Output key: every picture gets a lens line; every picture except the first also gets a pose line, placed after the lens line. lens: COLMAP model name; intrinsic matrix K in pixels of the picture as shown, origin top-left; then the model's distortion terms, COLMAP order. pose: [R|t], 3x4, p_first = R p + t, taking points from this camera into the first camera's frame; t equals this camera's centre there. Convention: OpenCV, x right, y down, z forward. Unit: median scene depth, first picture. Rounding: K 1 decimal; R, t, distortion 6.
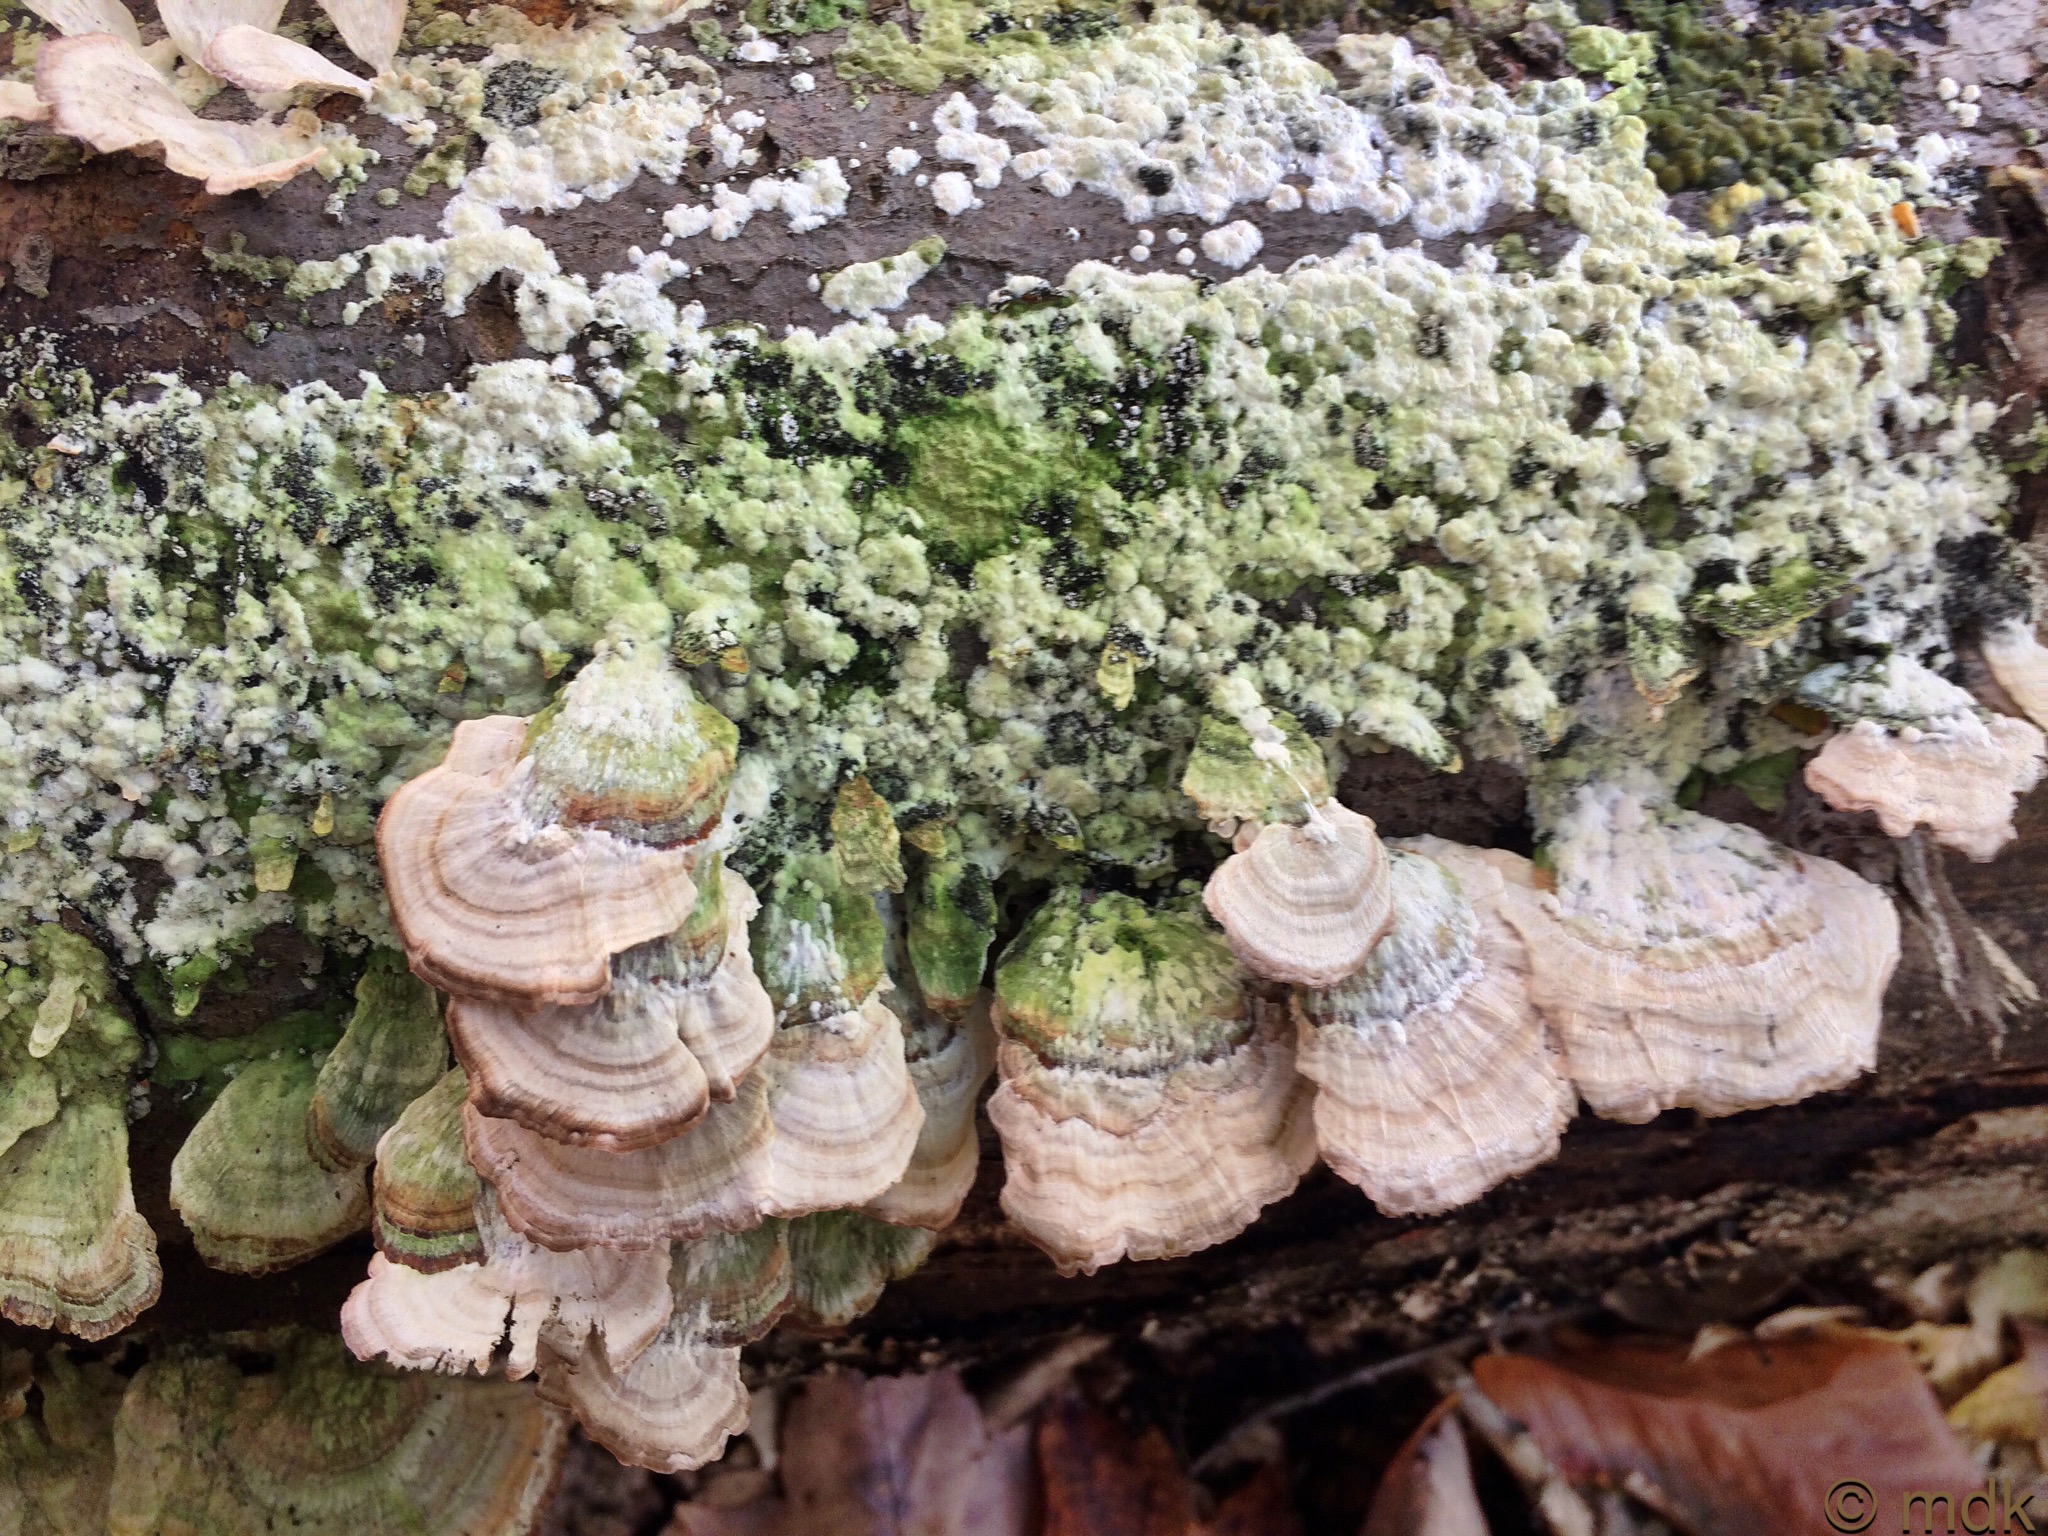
lens RADIAL K [[1712.5, 0, 1037.4], [0, 1712.5, 771.4], [0, 0, 1]] dist [0.045361, -0.071010]
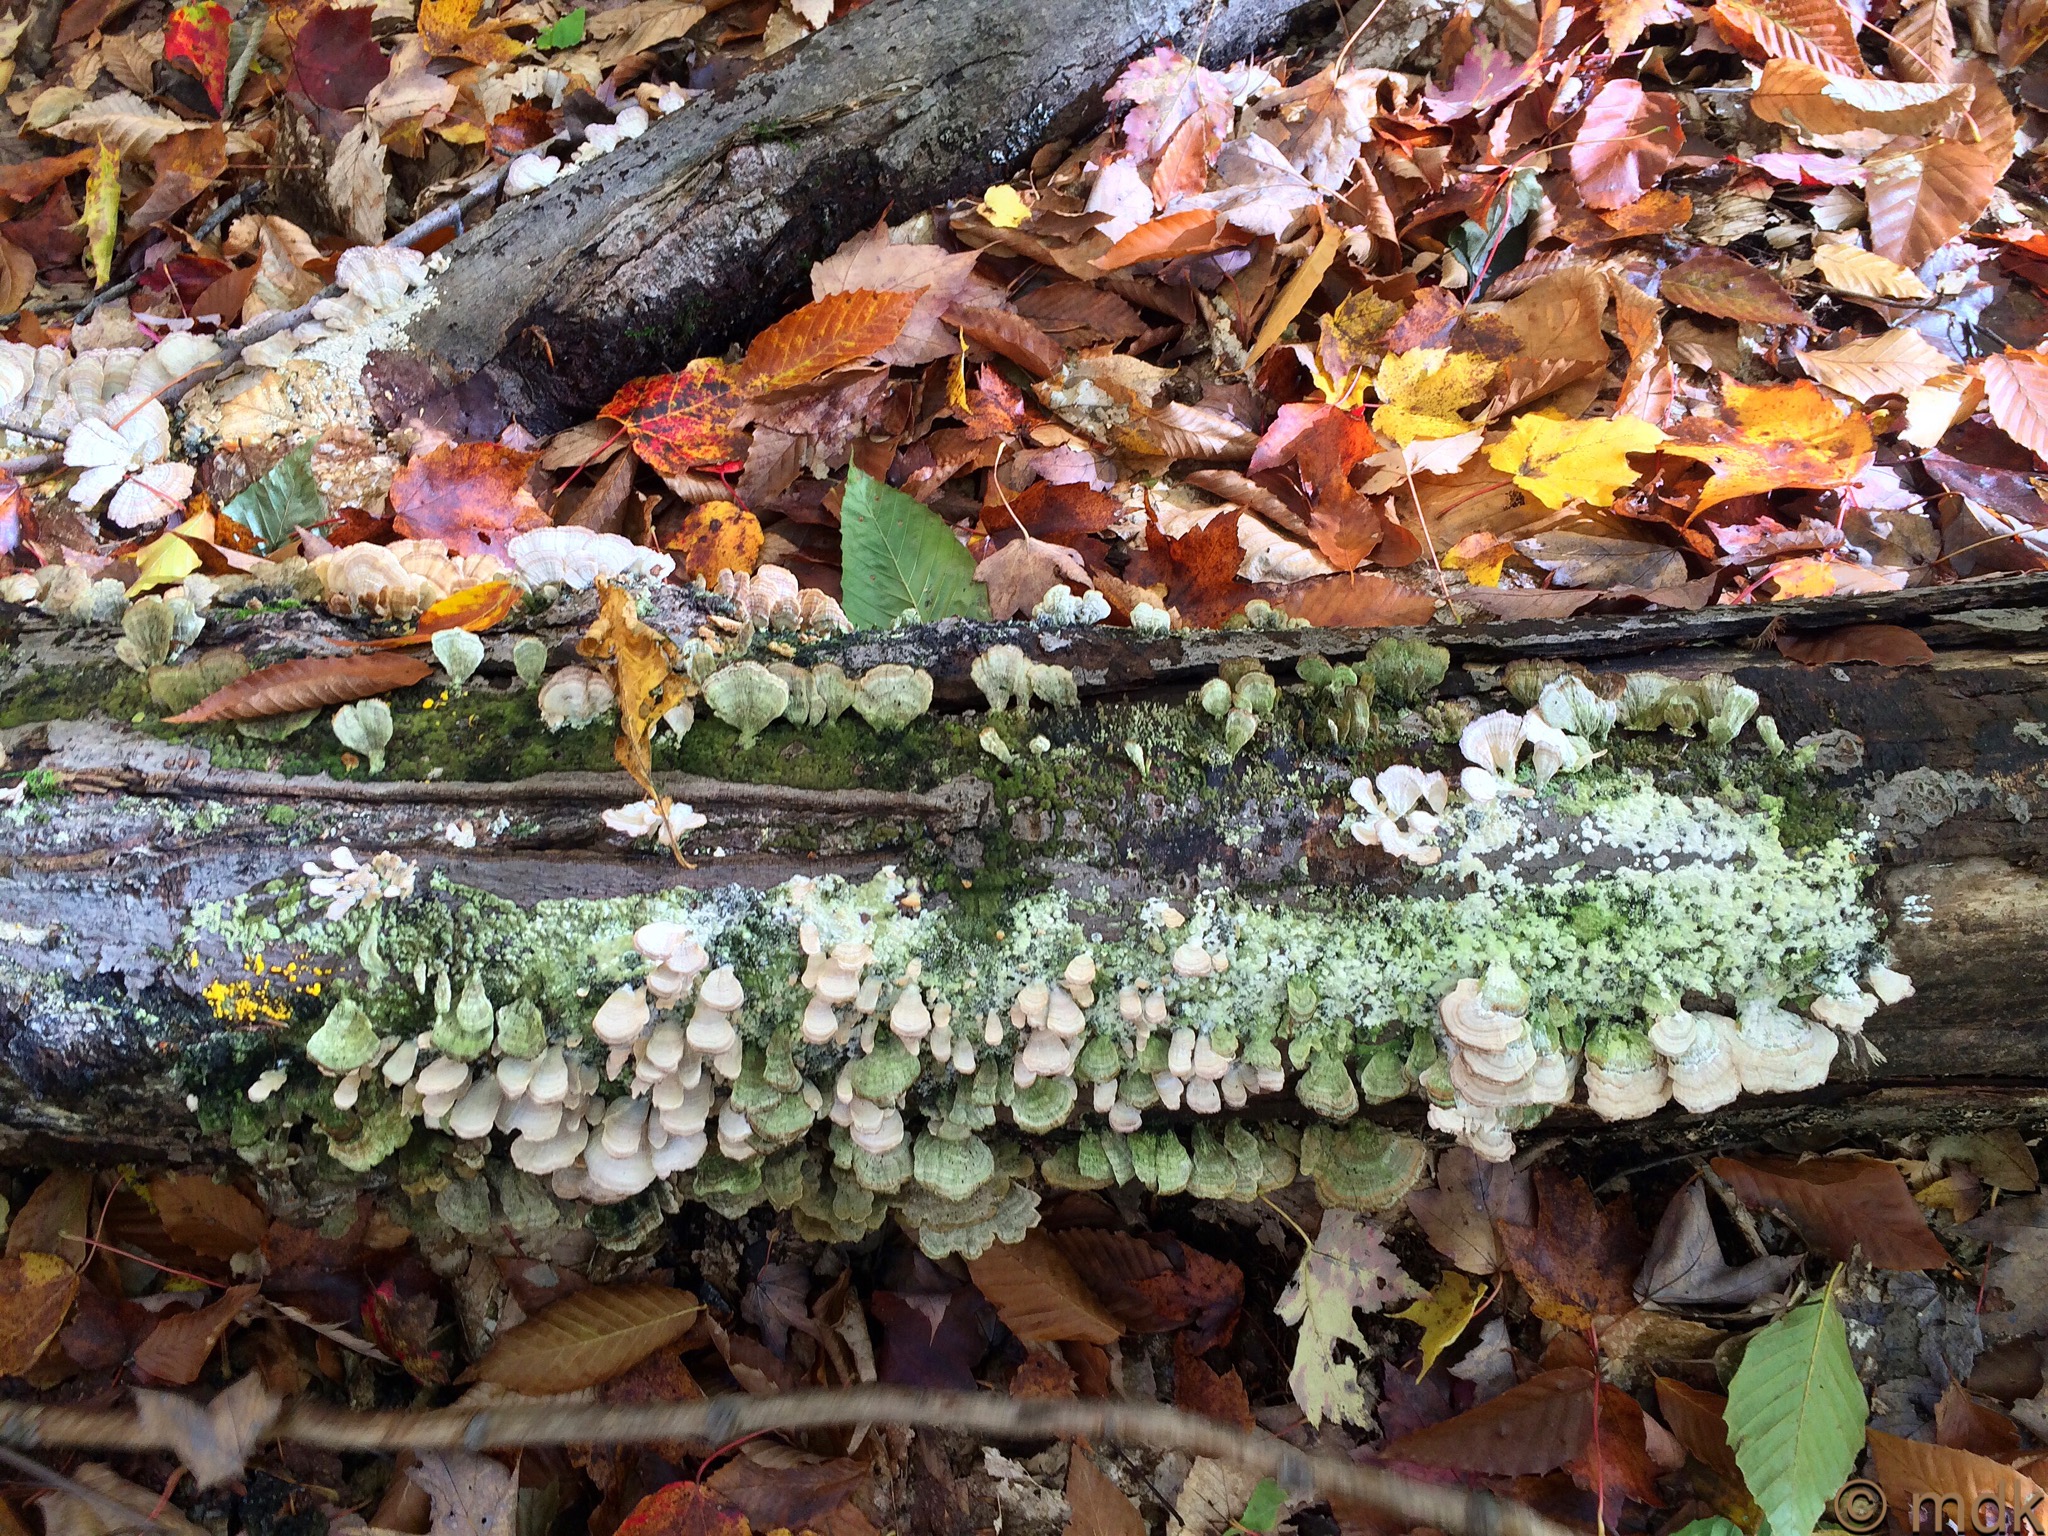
lens RADIAL K [[1712.5, 0, 1014.1], [0, 1712.5, 757.5], [0, 0, 1]] dist [0.045361, -0.071010]
pose [[0.988137, 0.035544, -0.149407, -0.747159], [-0.020533, 0.994691, 0.100838, -0.896085], [0.152198, -0.096574, 0.983621, -2.969849]]
